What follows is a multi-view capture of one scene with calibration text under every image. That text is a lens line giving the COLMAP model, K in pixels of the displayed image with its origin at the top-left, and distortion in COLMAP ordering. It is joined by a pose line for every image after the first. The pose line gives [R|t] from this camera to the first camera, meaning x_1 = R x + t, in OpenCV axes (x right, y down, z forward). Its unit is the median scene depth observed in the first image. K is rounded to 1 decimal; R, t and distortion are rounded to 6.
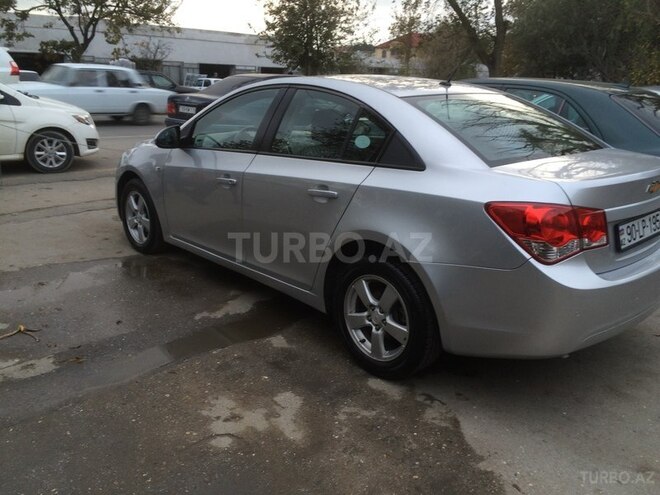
lens RADIAL K [[572.3, 0, 330.0], [0, 572.3, 247.5], [0, 0, 1]] dist [0.081495, -0.126817]
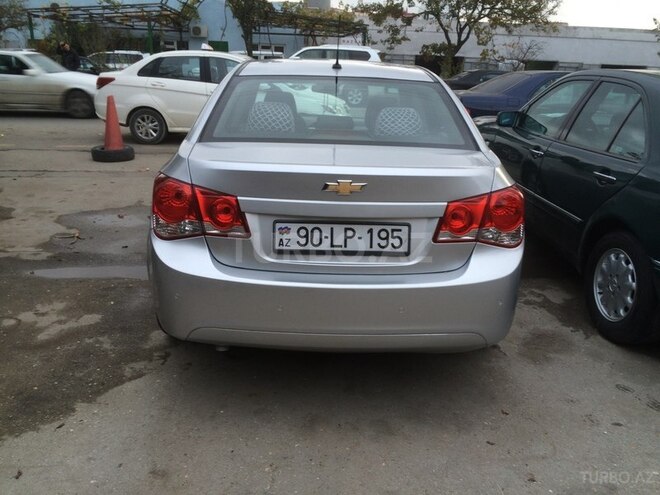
lens RADIAL K [[572.3, 0, 330.0], [0, 572.3, 247.5], [0, 0, 1]] dist [0.081495, -0.126817]
pose [[0.745983, 0.201200, -0.634844, 0.161938], [-0.205267, 0.976325, 0.068222, -0.010907], [0.633541, 0.079420, 0.769622, 0.056309]]
